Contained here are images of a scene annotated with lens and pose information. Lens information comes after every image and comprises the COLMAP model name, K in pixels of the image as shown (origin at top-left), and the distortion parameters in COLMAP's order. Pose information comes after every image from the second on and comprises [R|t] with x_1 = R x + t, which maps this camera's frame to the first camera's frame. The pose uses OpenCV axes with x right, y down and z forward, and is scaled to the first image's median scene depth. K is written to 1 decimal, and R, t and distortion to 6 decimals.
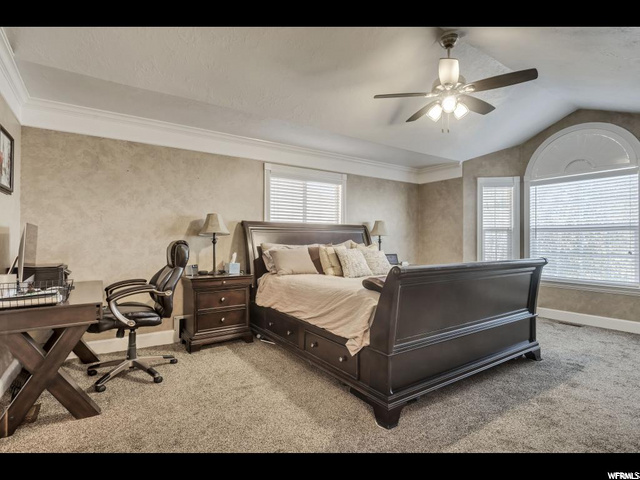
lens RADIAL K [[325.2, 0, 314.6], [0, 325.2, 241.6], [0, 0, 1]] dist [0.001220, -0.000040]
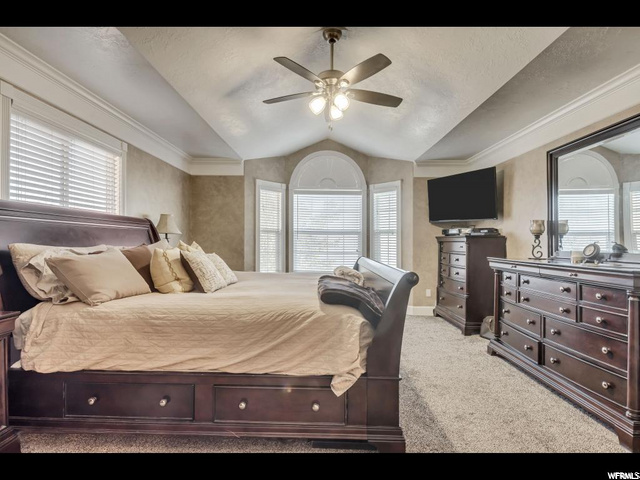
lens RADIAL K [[325.2, 0, 314.6], [0, 325.2, 241.6], [0, 0, 1]] dist [0.001220, -0.000040]
pose [[0.575514, 0.005112, 0.817776, -0.235213], [-0.007194, 0.999973, -0.001188, -0.000789], [-0.817760, -0.005199, 0.575535, 0.277685]]
